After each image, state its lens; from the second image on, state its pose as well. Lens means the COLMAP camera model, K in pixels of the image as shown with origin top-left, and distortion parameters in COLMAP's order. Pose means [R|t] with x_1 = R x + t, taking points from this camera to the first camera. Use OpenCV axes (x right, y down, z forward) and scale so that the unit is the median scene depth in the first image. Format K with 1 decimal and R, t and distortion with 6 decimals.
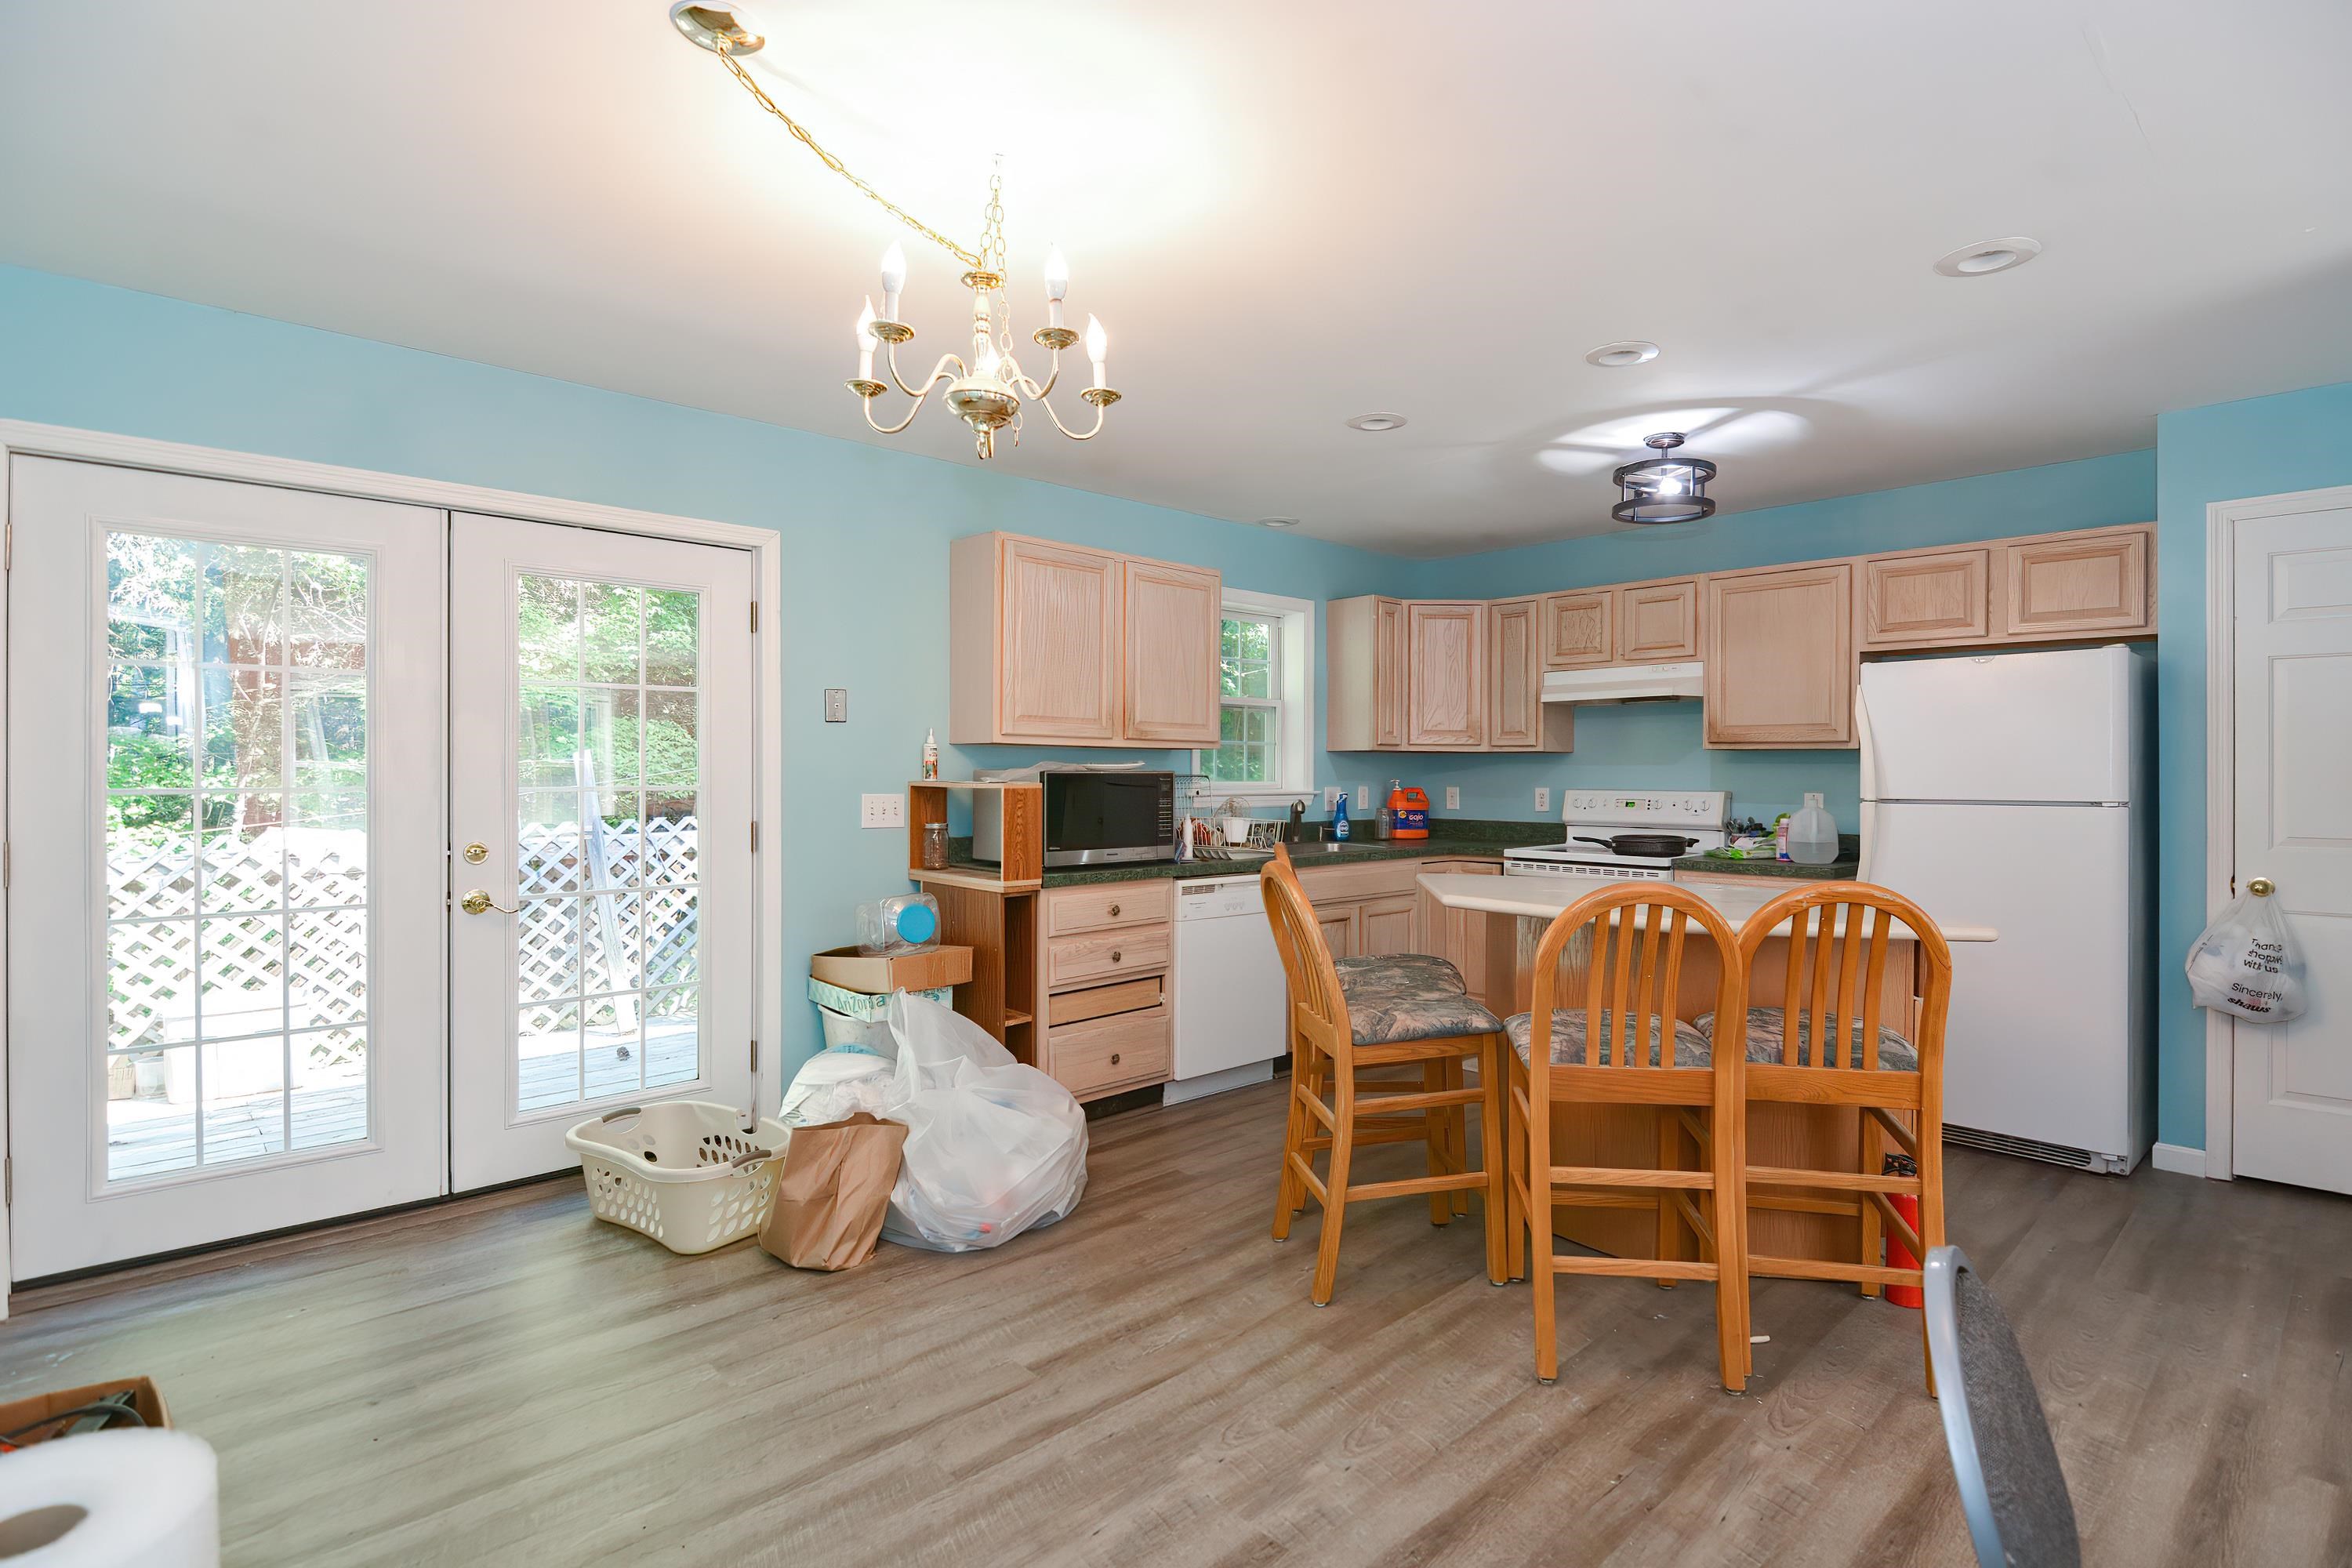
lens RADIAL K [[1125.0, 0, 1178.3], [0, 1125.0, 787.6], [0, 0, 1]] dist [0.002432, -0.012894]
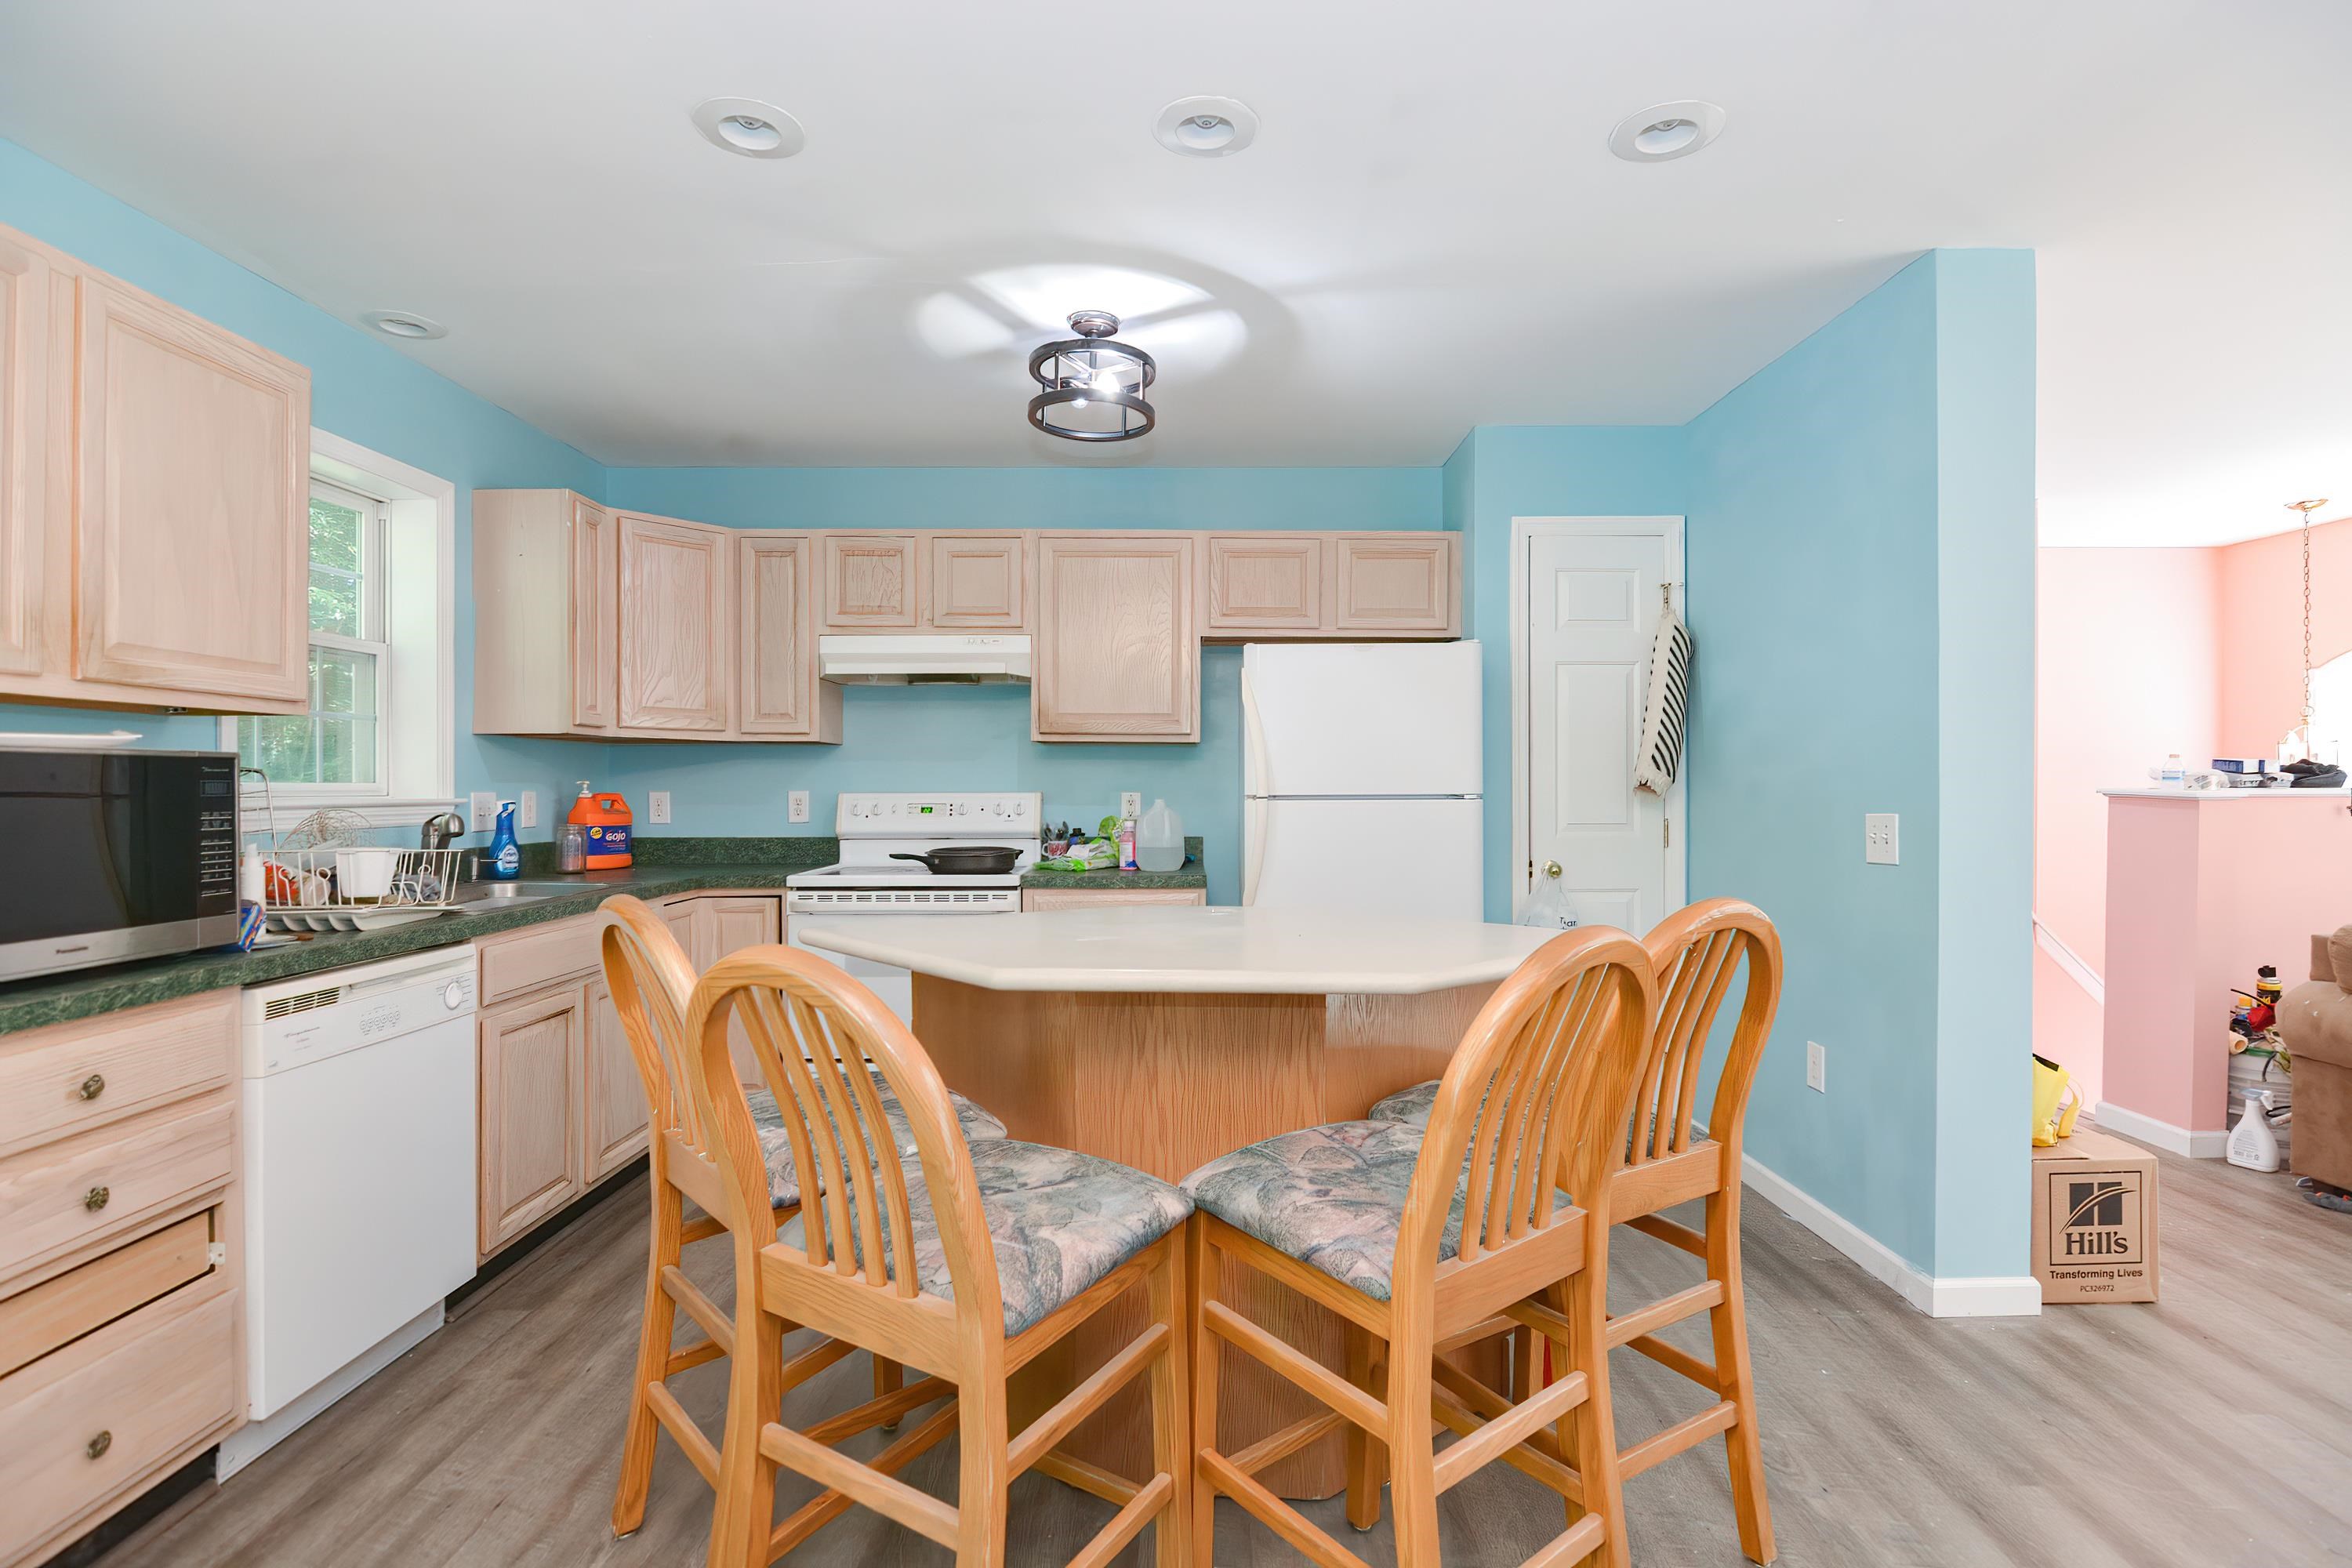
lens RADIAL K [[1125.0, 0, 1178.3], [0, 1125.0, 787.6], [0, 0, 1]] dist [0.002432, -0.012894]
pose [[0.675602, -0.004339, 0.737254, -0.070881], [0.013058, 0.999896, -0.006082, 0.006822], [-0.737151, 0.013736, 0.675588, 0.357078]]
